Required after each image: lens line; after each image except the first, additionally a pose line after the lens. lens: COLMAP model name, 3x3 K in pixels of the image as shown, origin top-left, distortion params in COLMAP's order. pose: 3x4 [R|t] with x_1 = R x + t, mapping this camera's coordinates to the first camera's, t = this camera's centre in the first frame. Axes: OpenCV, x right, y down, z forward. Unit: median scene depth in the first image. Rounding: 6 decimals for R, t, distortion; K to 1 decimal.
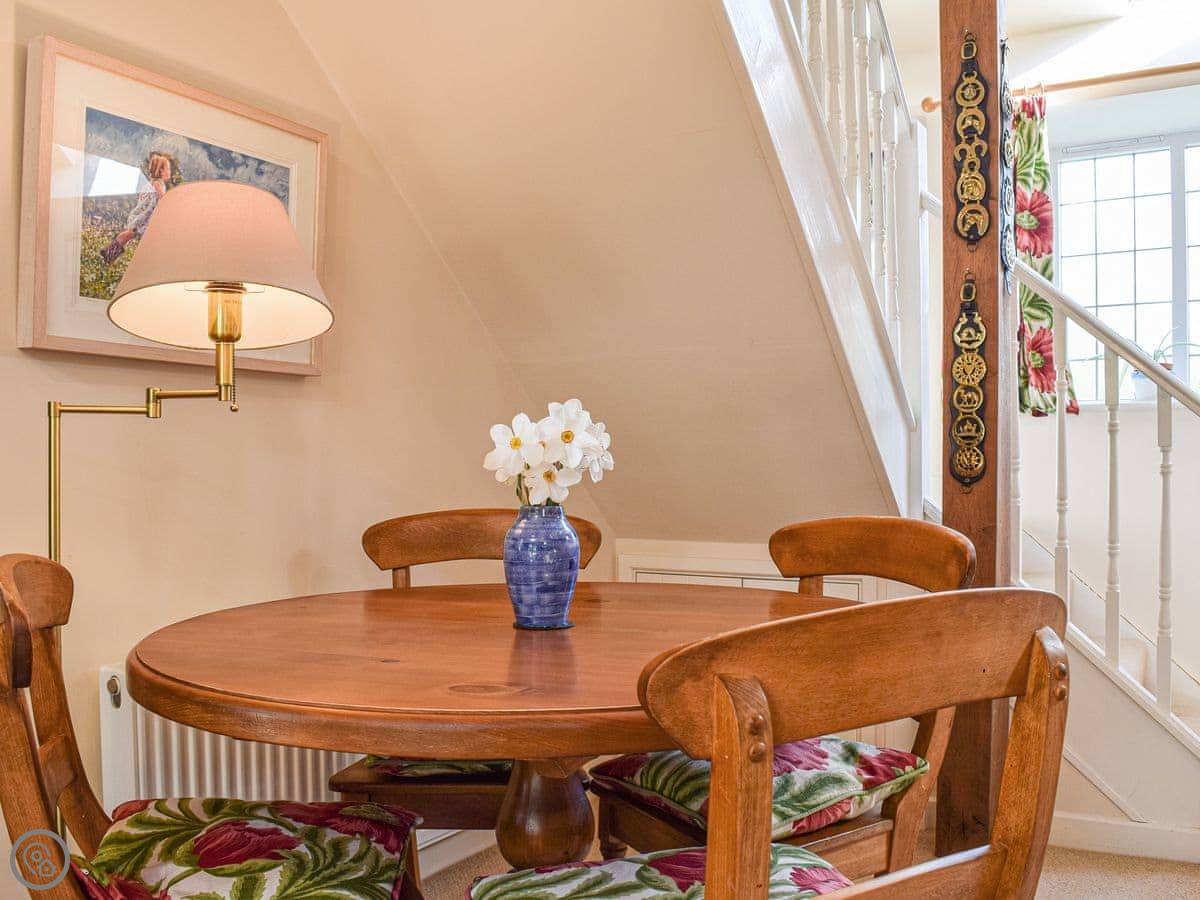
lens RADIAL K [[1078.8, 0, 590.1], [0, 1078.8, 456.3], [0, 0, 1]] dist [-0.093607, 0.021503]
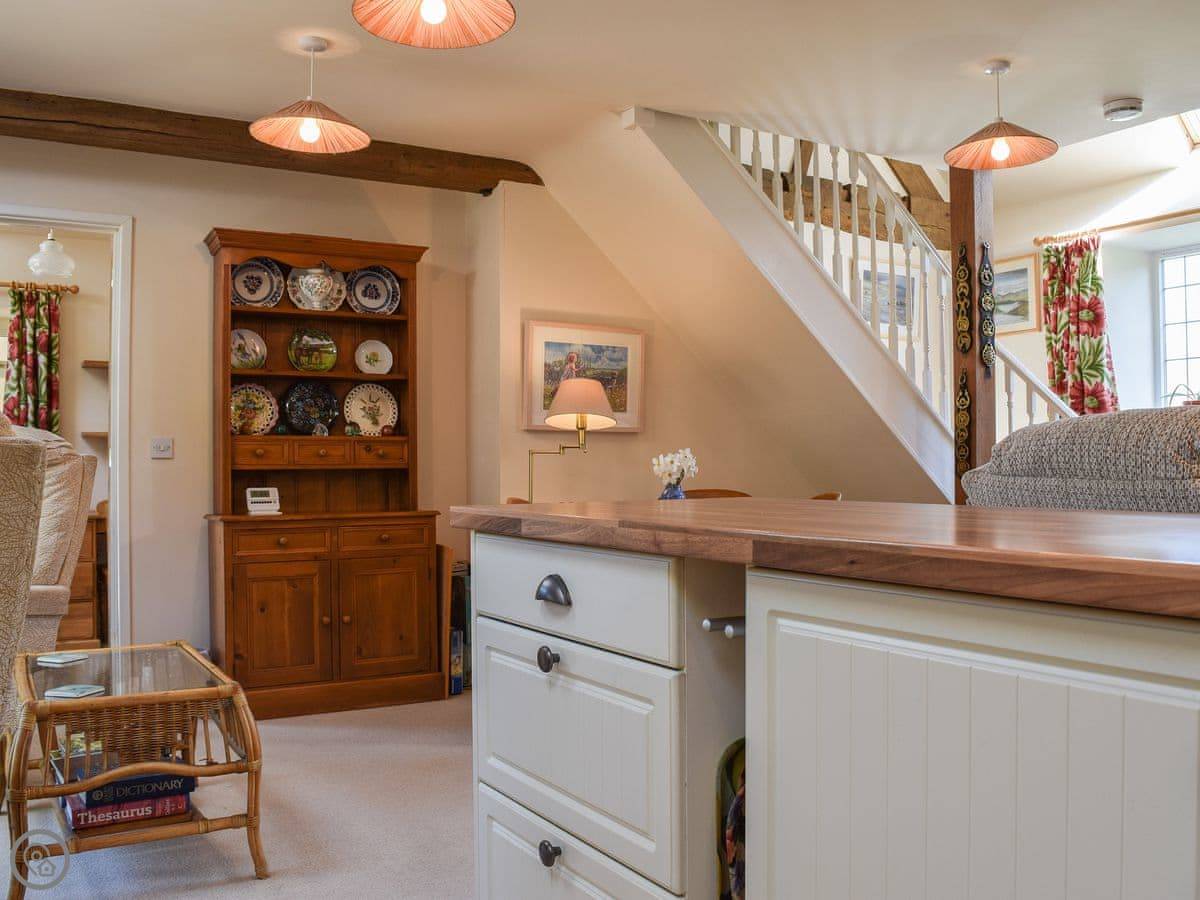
lens RADIAL K [[1078.8, 0, 603.0], [0, 1078.8, 450.1], [0, 0, 1]] dist [-0.093607, 0.021503]
pose [[0.878669, -0.006933, -0.477381, 0.703071], [0.005743, 0.999976, -0.003953, -0.022859], [0.477397, 0.000732, 0.878688, -0.993571]]
